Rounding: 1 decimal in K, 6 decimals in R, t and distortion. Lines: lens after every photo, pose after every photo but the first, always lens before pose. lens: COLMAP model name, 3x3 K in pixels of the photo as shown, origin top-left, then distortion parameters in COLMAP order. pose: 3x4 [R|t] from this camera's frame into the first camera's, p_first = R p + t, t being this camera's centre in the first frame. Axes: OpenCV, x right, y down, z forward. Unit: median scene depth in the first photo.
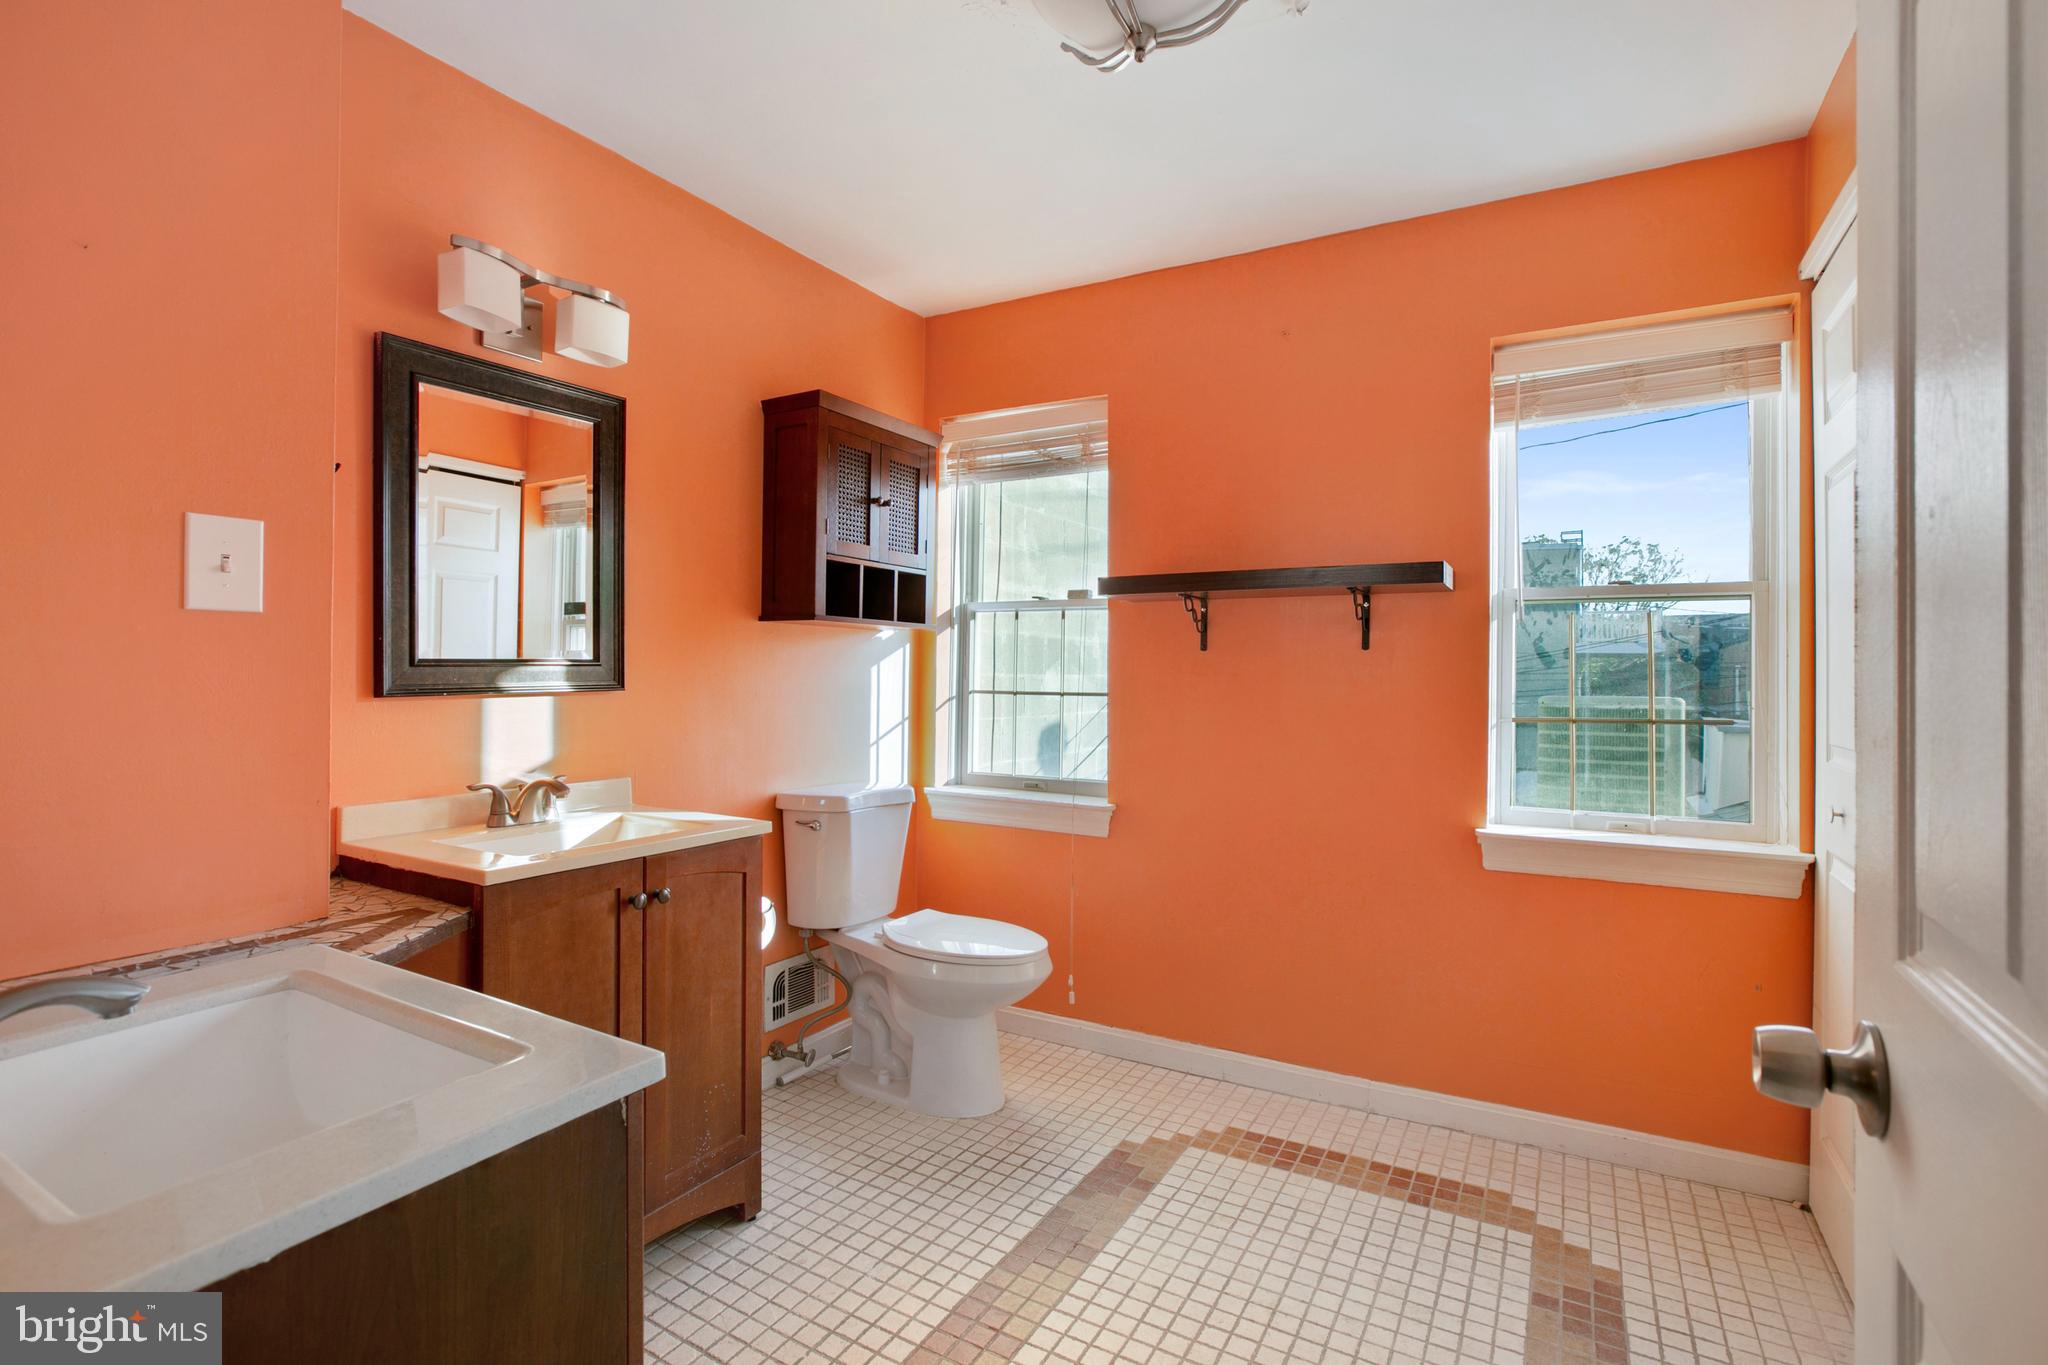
lens RADIAL K [[957.7, 0, 1008.7], [0, 957.7, 678.9], [0, 0, 1]] dist [-0.040832, 0.017648]
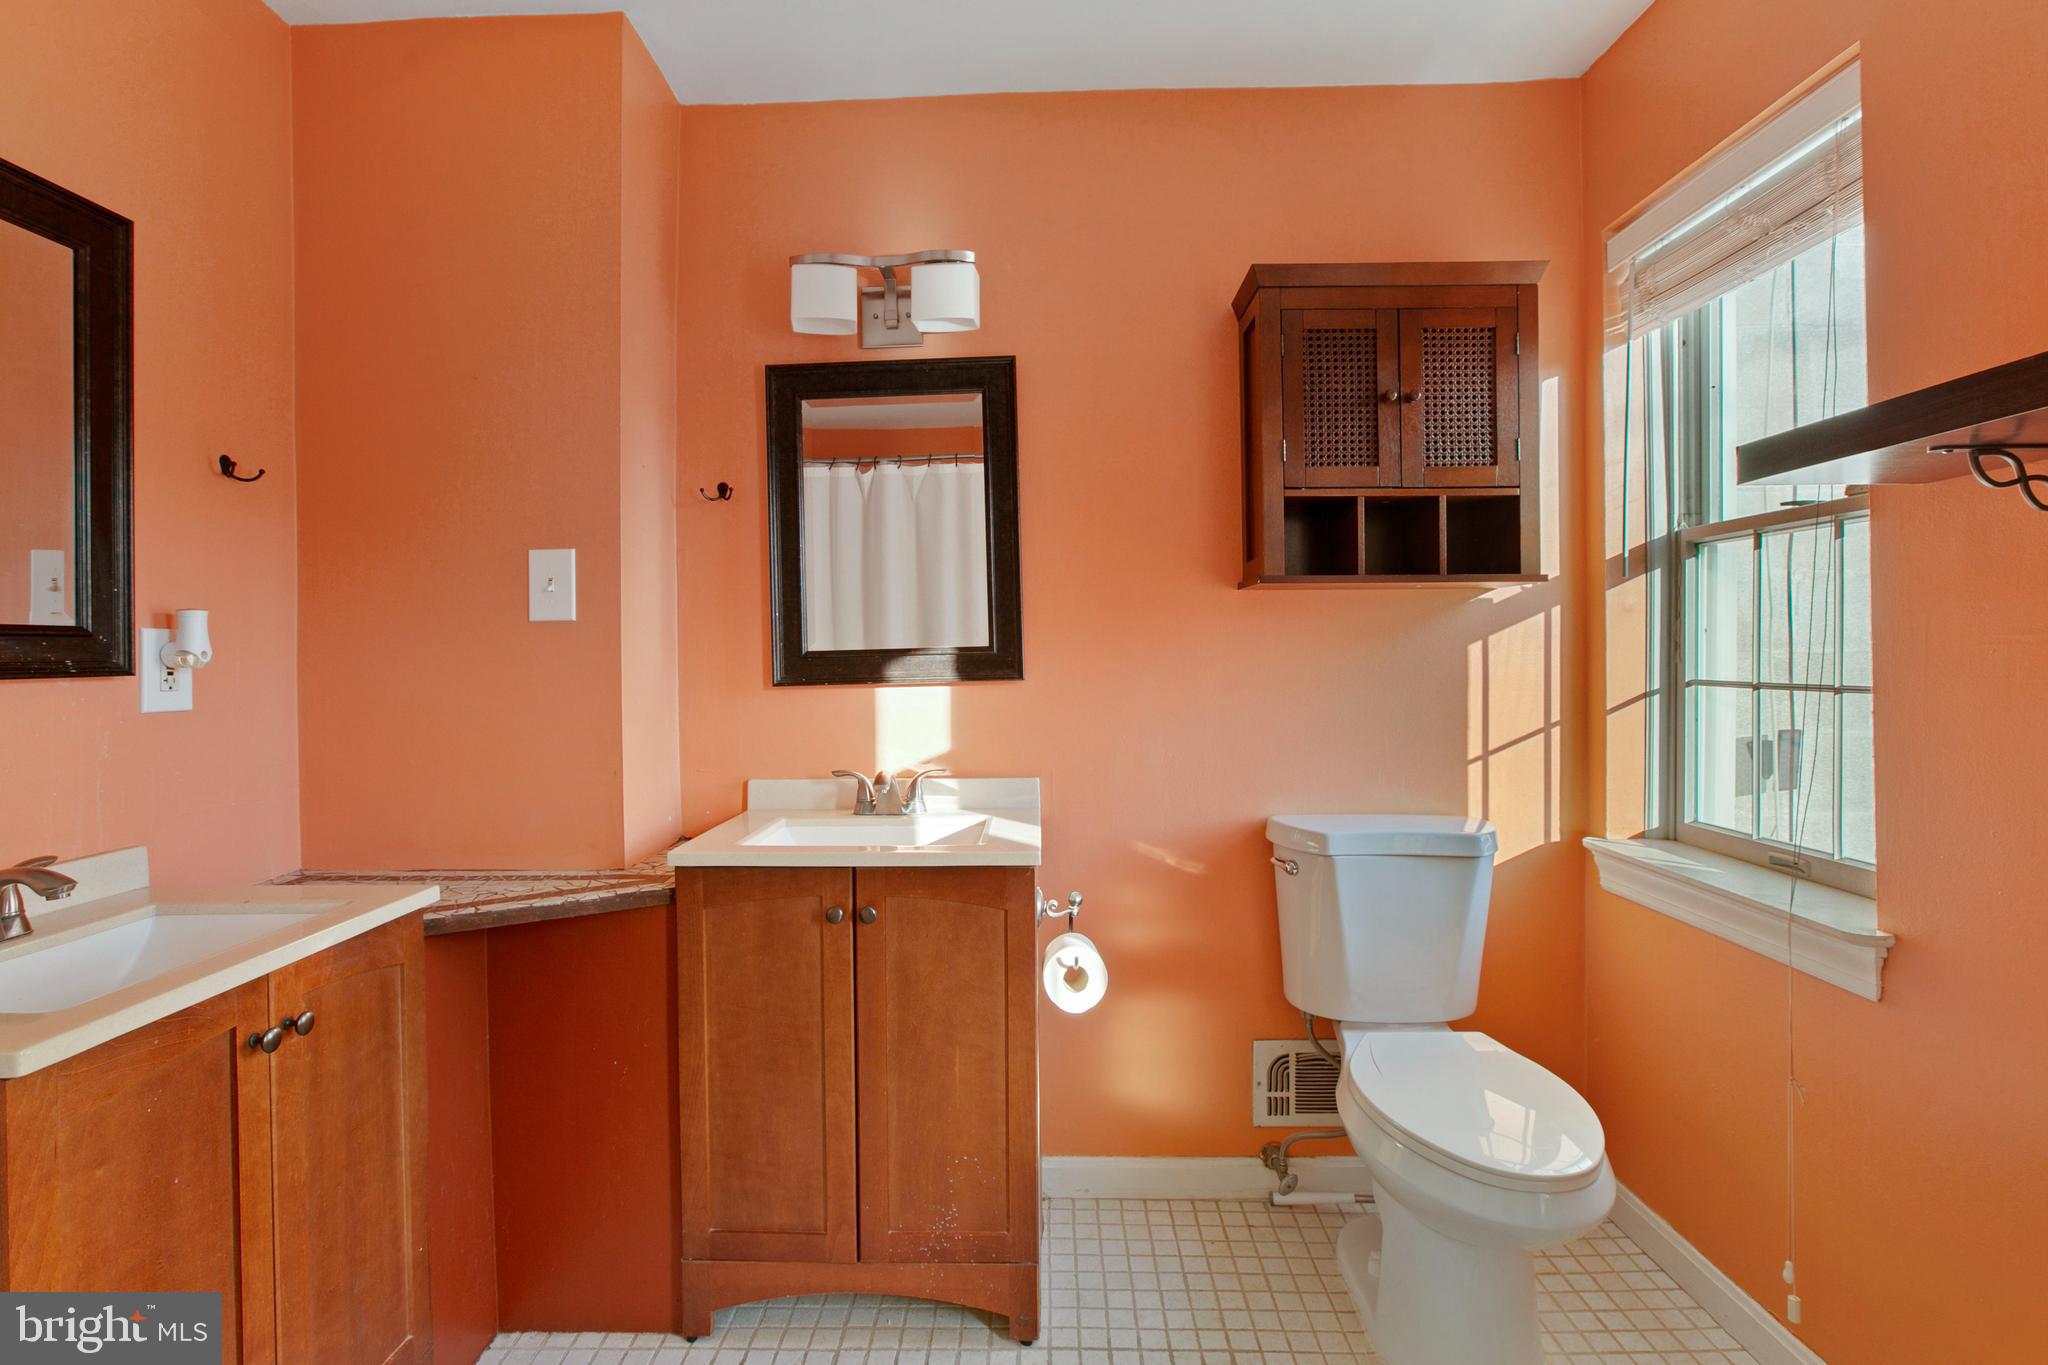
lens RADIAL K [[957.7, 0, 1007.8], [0, 957.7, 666.3], [0, 0, 1]] dist [-0.040832, 0.017648]
pose [[0.488836, -0.008637, -0.872333, 0.313645], [0.011672, 0.999926, -0.003360, 0.001253], [0.872297, -0.008539, 0.488901, 0.449663]]
